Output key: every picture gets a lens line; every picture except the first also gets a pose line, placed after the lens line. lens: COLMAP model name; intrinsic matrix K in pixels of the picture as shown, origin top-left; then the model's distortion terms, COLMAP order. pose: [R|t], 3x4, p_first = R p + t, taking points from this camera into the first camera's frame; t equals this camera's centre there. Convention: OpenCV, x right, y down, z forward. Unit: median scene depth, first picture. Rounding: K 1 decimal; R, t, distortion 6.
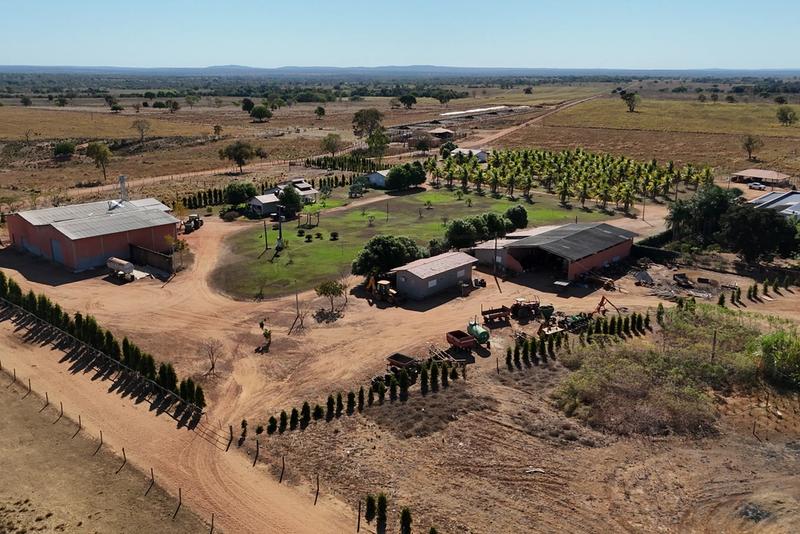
lens RADIAL K [[701.2, 0, 401.9], [0, 701.2, 285.7], [0, 0, 1]] dist [0.079972, -0.090873]
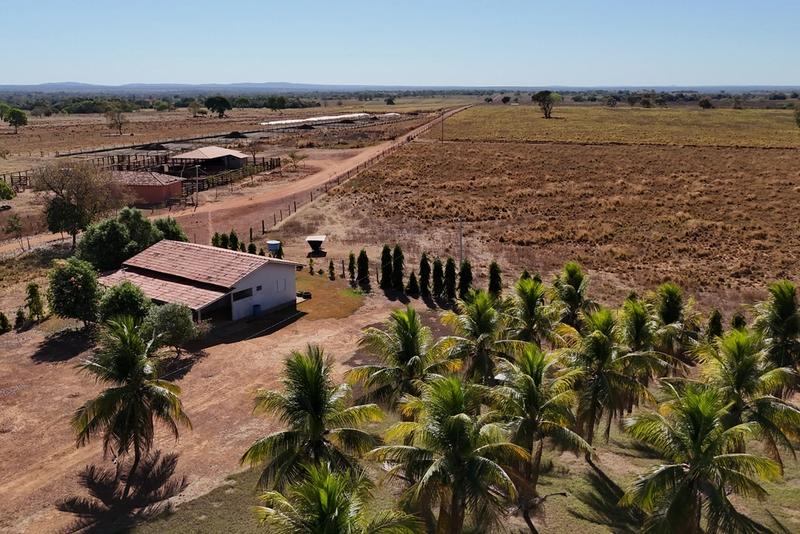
lens RADIAL K [[701.2, 0, 401.9], [0, 701.2, 285.7], [0, 0, 1]] dist [0.079972, -0.090873]
pose [[0.981443, -0.054954, 0.183710, 0.046801], [0.059250, 0.998081, -0.017974, -0.073714], [-0.182370, 0.028525, 0.982816, 0.329445]]
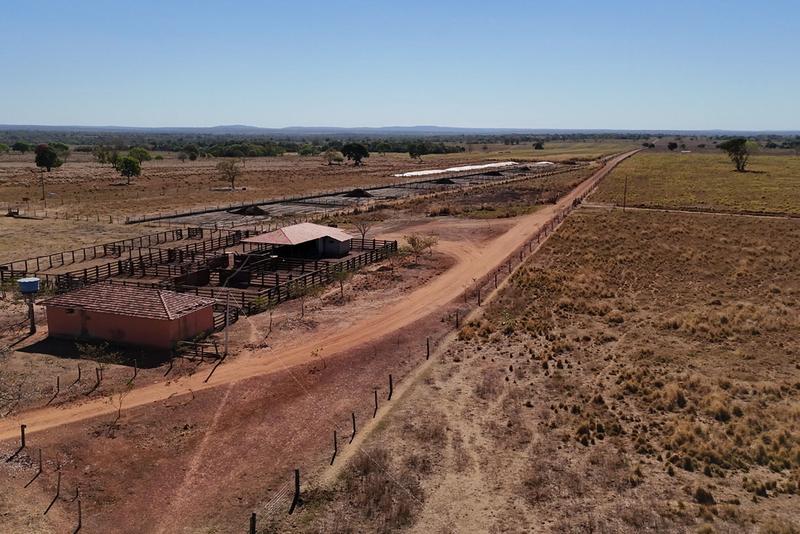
lens RADIAL K [[701.2, 0, 401.9], [0, 701.2, 285.7], [0, 0, 1]] dist [0.079972, -0.090873]
pose [[0.999970, 0.003788, -0.006734, 0.054788], [-0.004316, 0.996766, -0.080246, -0.099855], [0.006408, 0.080273, 0.996752, 0.406597]]
